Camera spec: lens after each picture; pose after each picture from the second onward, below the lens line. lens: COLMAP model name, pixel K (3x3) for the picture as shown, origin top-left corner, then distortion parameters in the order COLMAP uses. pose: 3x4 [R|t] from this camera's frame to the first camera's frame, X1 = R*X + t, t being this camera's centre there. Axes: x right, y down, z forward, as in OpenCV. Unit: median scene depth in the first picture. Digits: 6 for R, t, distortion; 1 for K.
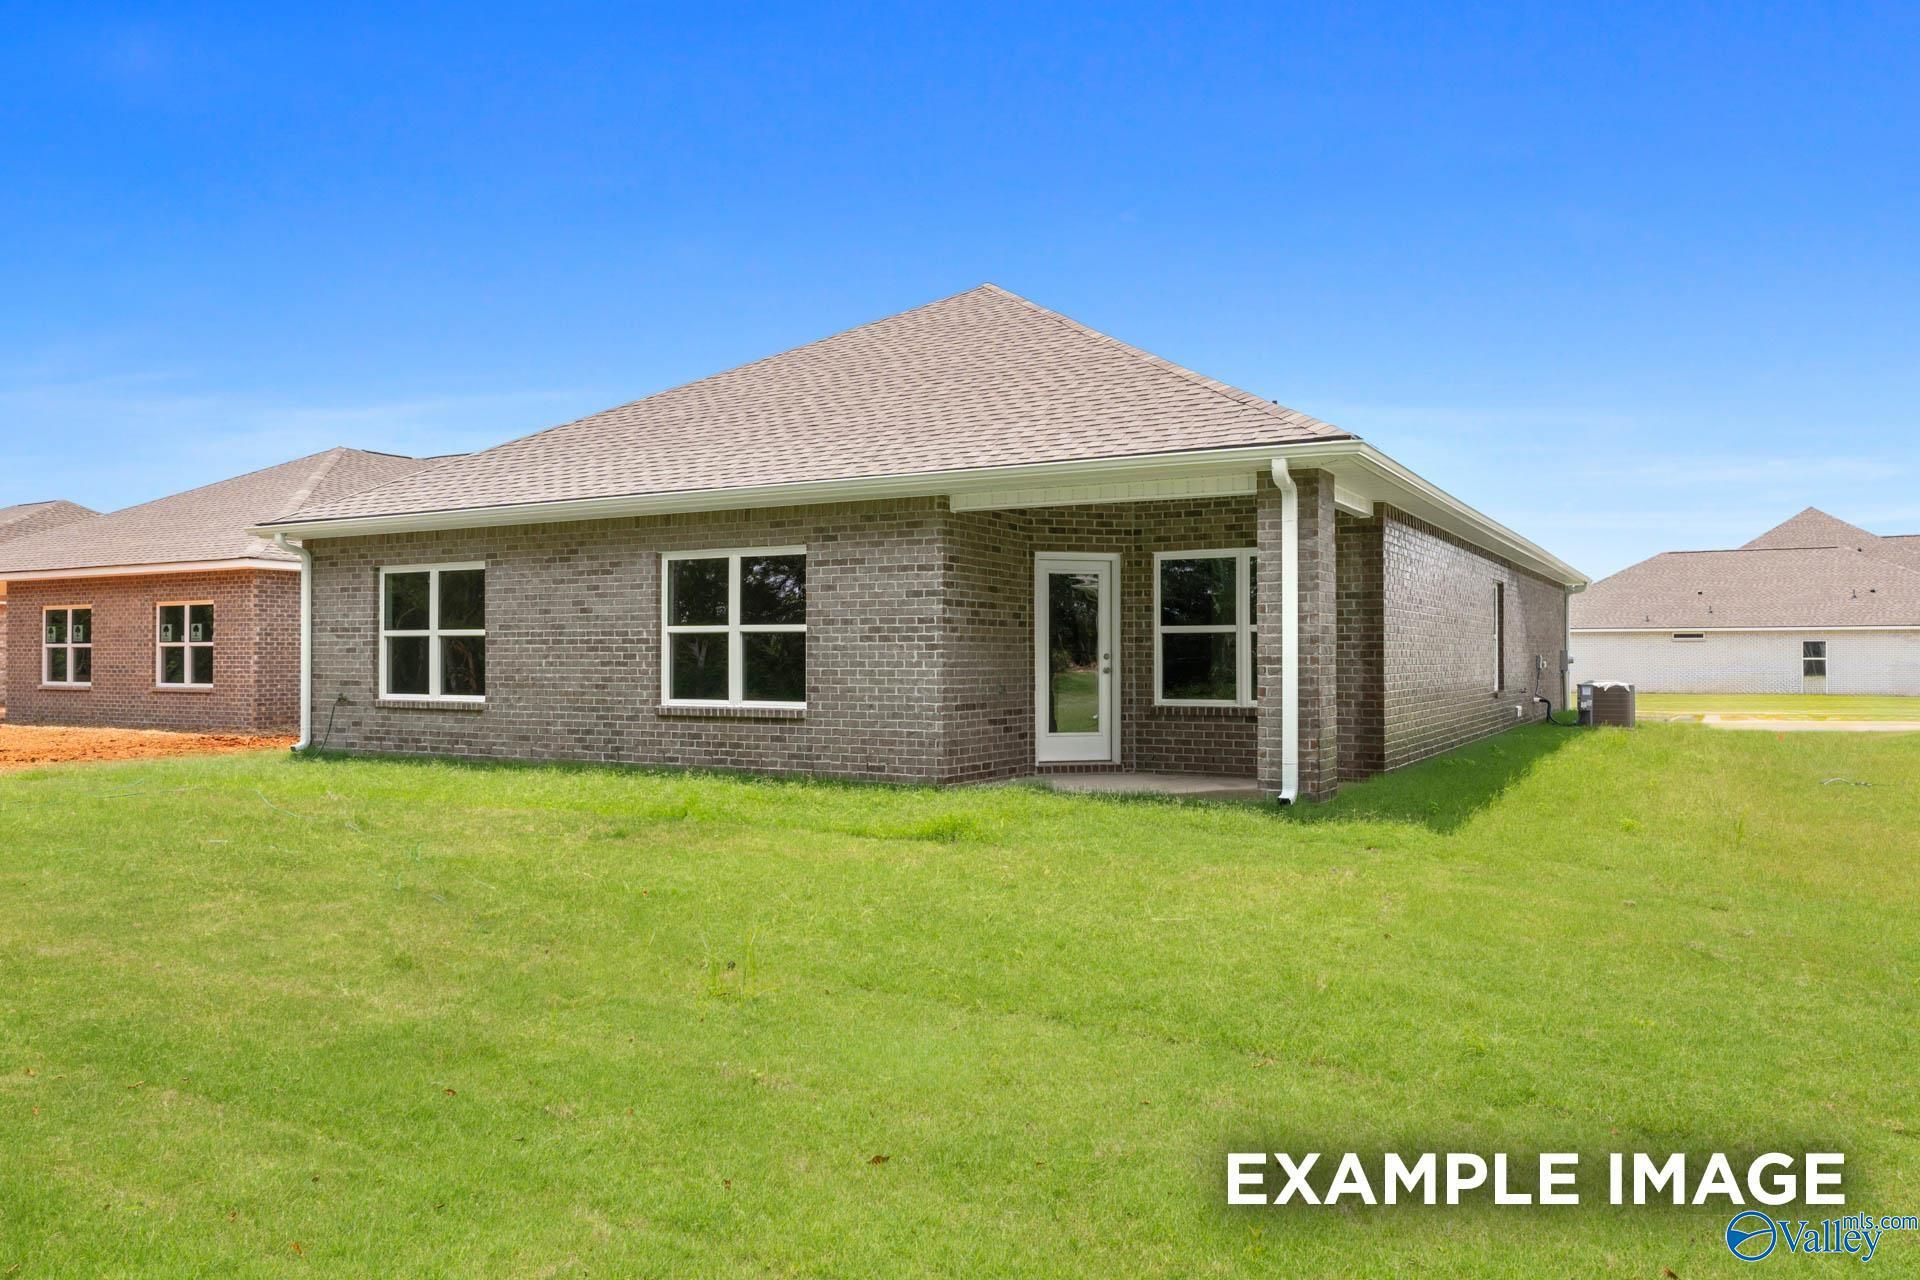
lens RADIAL K [[1276.3, 0, 956.9], [0, 1276.3, 641.7], [0, 0, 1]] dist [-0.018446, 0.000027]
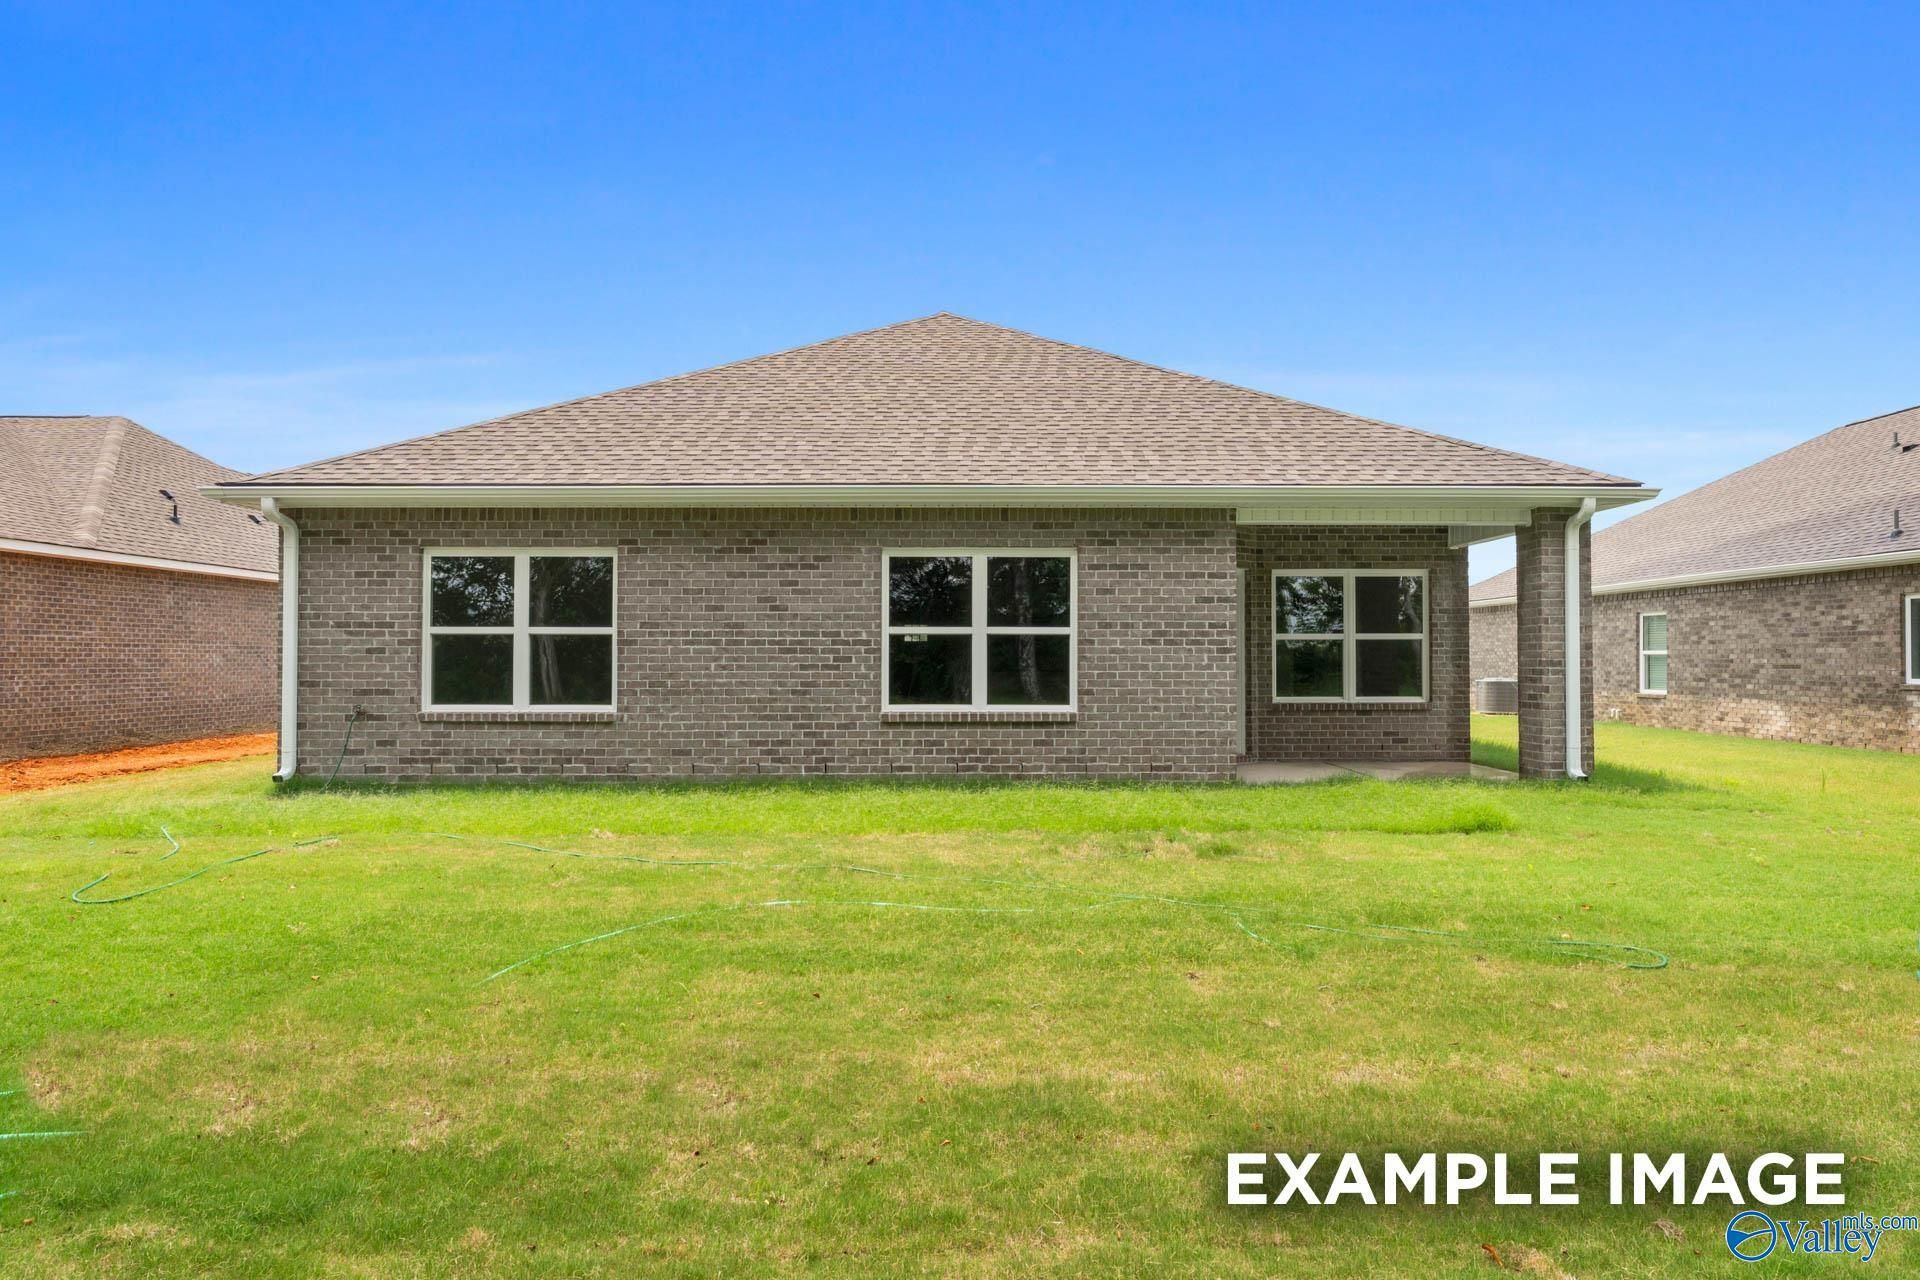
lens RADIAL K [[1276.3, 0, 947.0], [0, 1276.3, 642.4], [0, 0, 1]] dist [-0.018446, 0.000027]
pose [[0.883448, 0.010146, 0.468419, -0.618257], [-0.006702, 0.999937, -0.009019, 0.007249], [-0.468481, 0.004829, 0.883460, 0.149321]]
